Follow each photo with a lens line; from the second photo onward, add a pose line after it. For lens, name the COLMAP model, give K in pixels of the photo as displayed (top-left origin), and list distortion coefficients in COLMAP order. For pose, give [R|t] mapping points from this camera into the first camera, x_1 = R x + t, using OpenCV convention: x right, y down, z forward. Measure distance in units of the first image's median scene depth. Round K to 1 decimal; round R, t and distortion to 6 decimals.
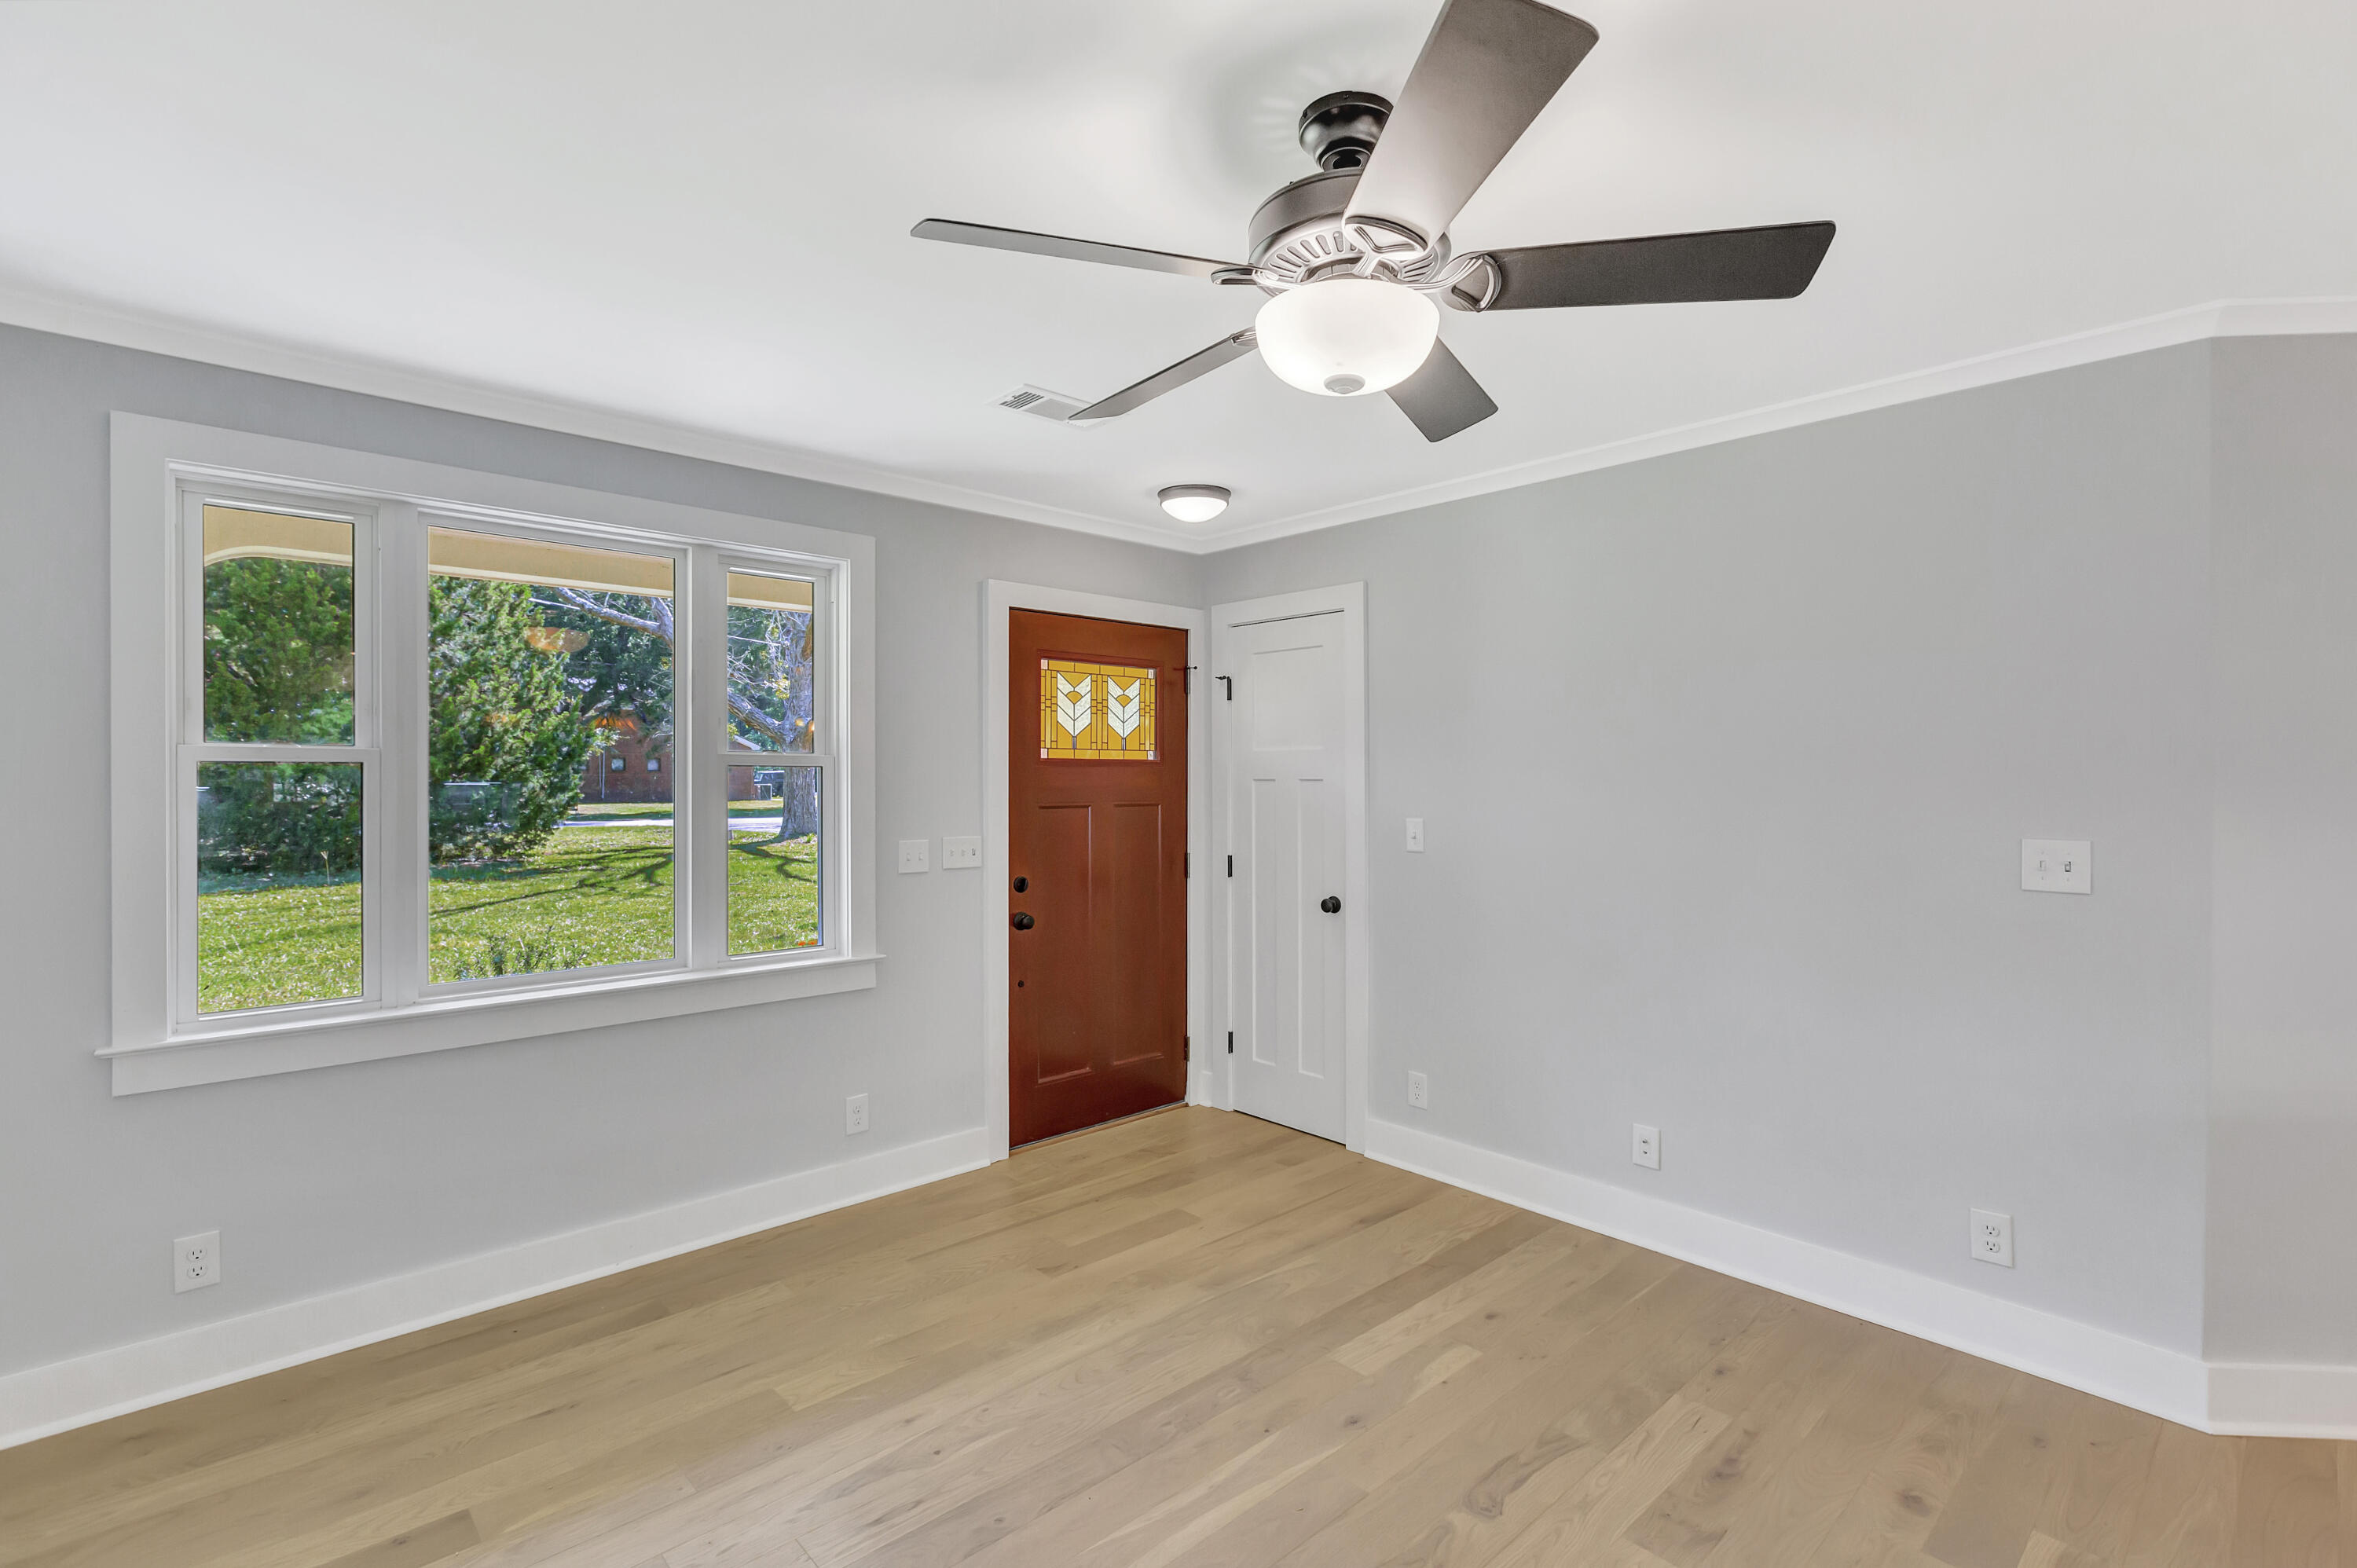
lens RADIAL K [[1079.5, 0, 1170.3], [0, 1079.5, 769.0], [0, 0, 1]] dist [-0.003579, -0.000050]
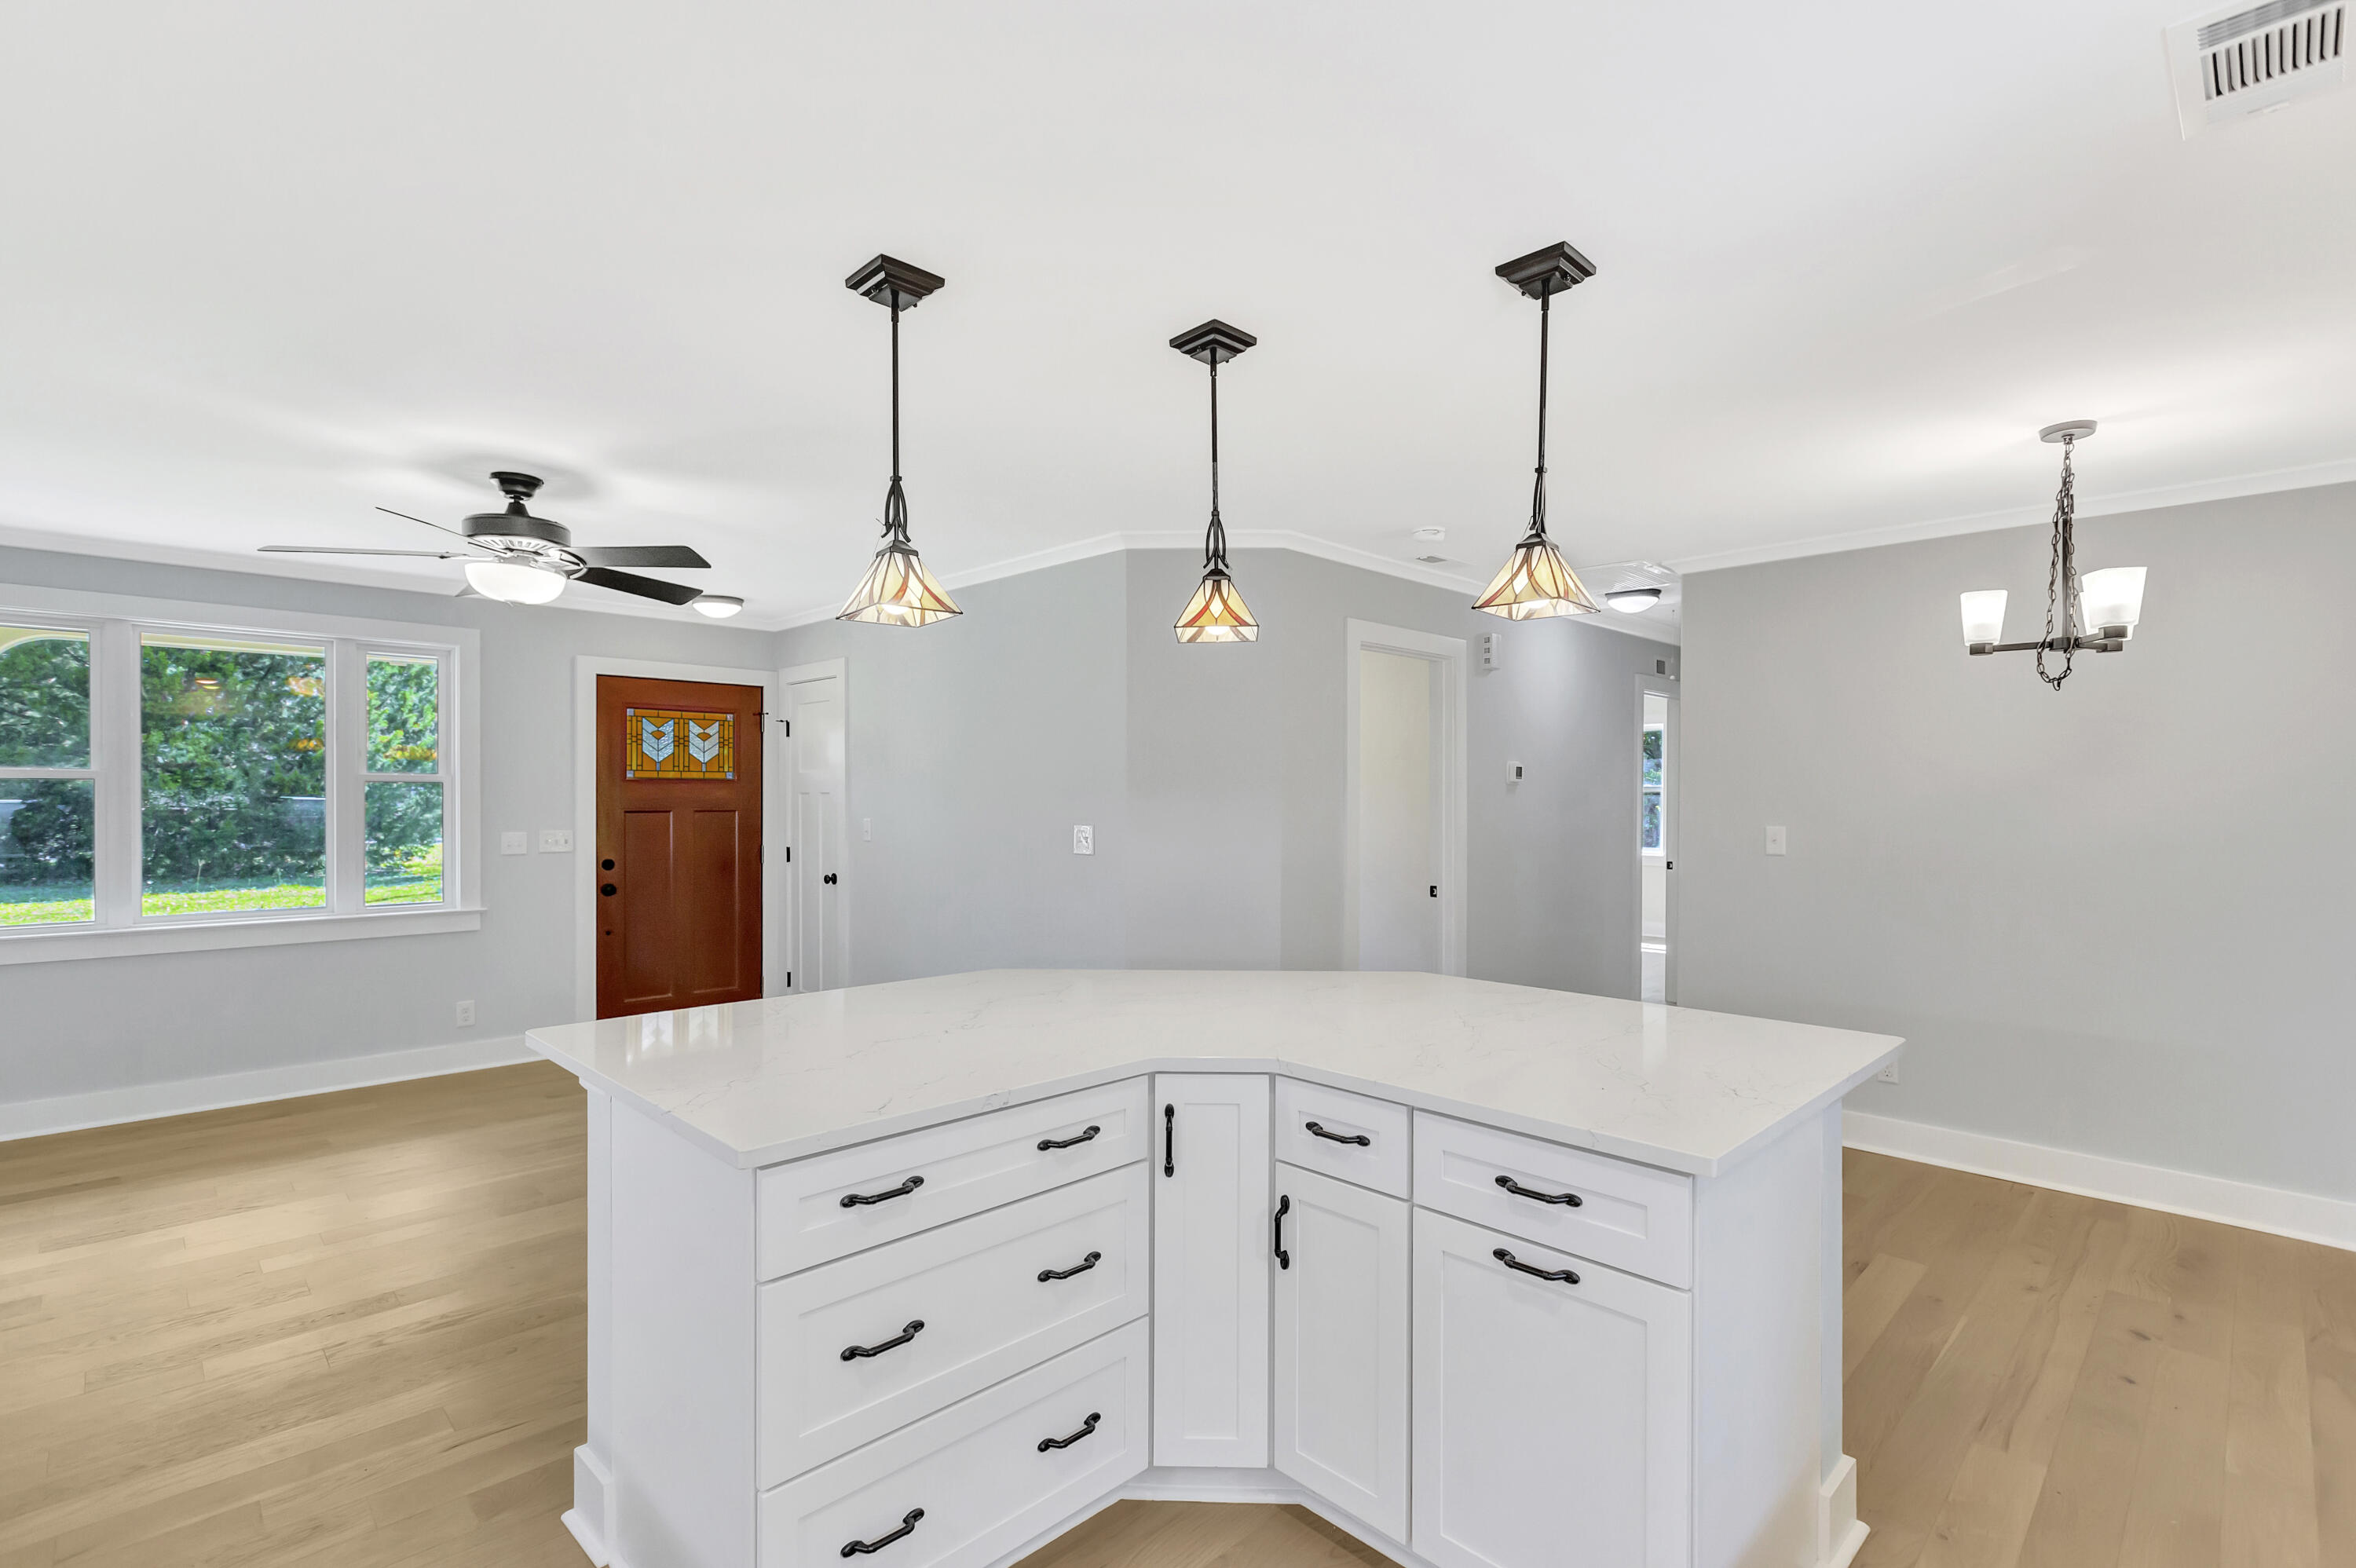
lens RADIAL K [[1079.0, 0, 1178.8], [0, 1079.0, 793.6], [0, 0, 1]] dist [-0.003579, -0.000050]
pose [[0.998922, 0.001611, 0.046400, 0.518926], [-0.001867, 0.999983, 0.005484, 0.002253], [-0.046390, -0.005565, 0.998908, -0.448952]]
